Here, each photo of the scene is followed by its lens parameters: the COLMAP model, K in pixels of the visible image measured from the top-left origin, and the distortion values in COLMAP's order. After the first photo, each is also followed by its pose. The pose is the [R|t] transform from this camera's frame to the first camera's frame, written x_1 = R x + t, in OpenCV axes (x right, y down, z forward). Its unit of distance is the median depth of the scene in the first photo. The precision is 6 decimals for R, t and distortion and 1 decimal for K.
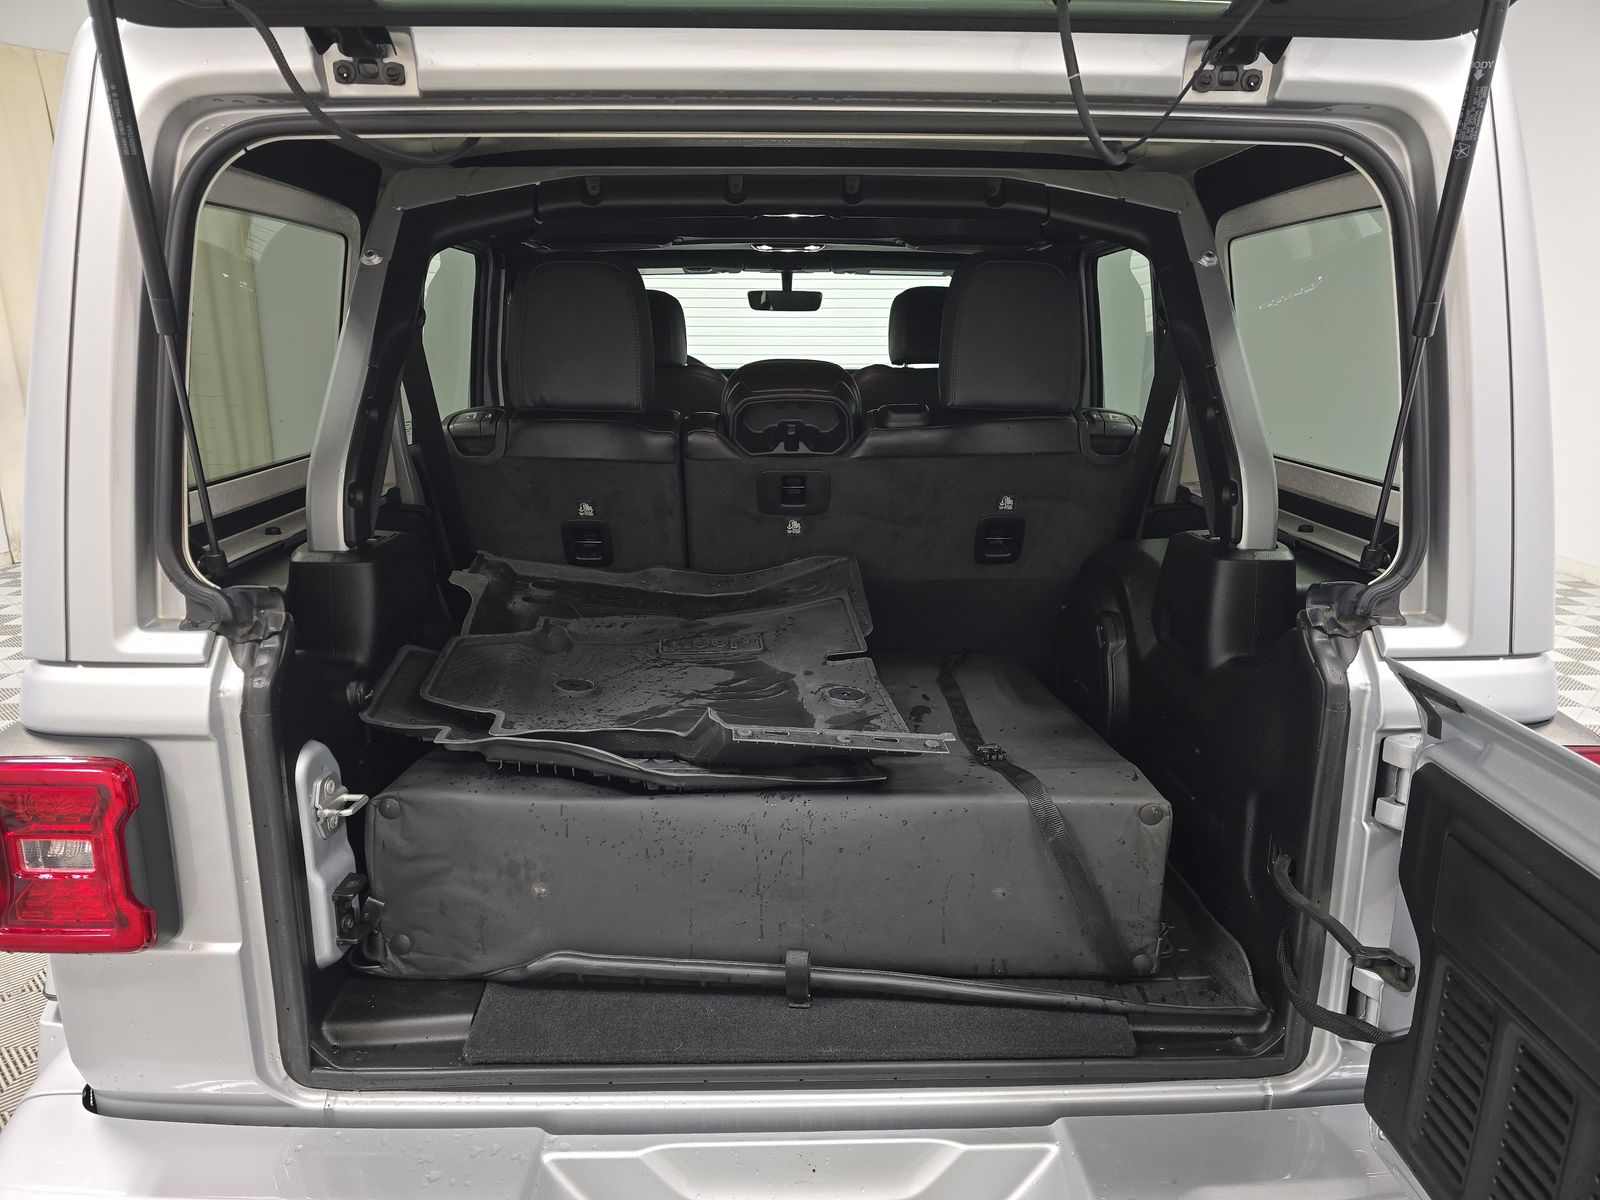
lens RADIAL K [[1126.4, 0, 800.0], [0, 1126.4, 600.0], [0, 0, 1]] dist [0.000731, 0.002964]
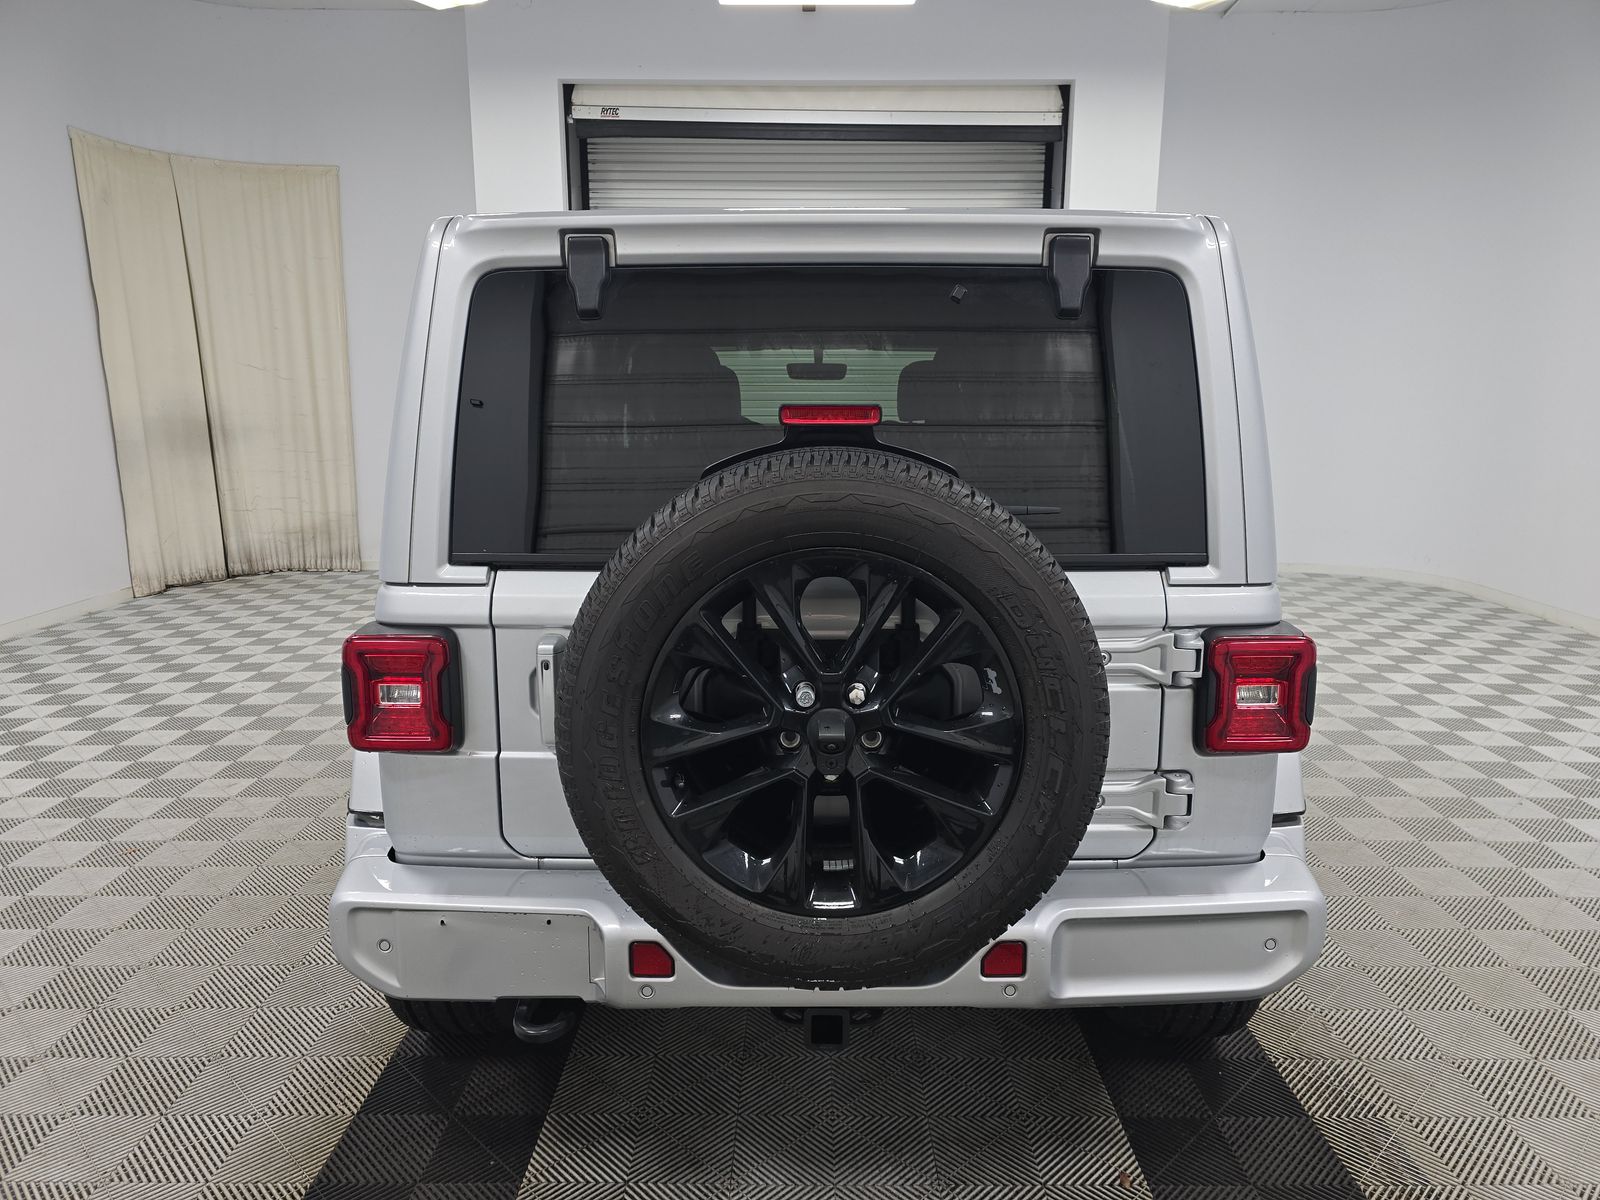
lens RADIAL K [[1090.3, 0, 800.0], [0, 1090.3, 600.0], [0, 0, 1]] dist [0.031056, -0.041881]
pose [[0.999653, 0.004219, -0.026001, 0.000826], [-0.005483, 0.998796, -0.048755, 0.066879], [0.025764, 0.048881, 0.998472, -0.282597]]
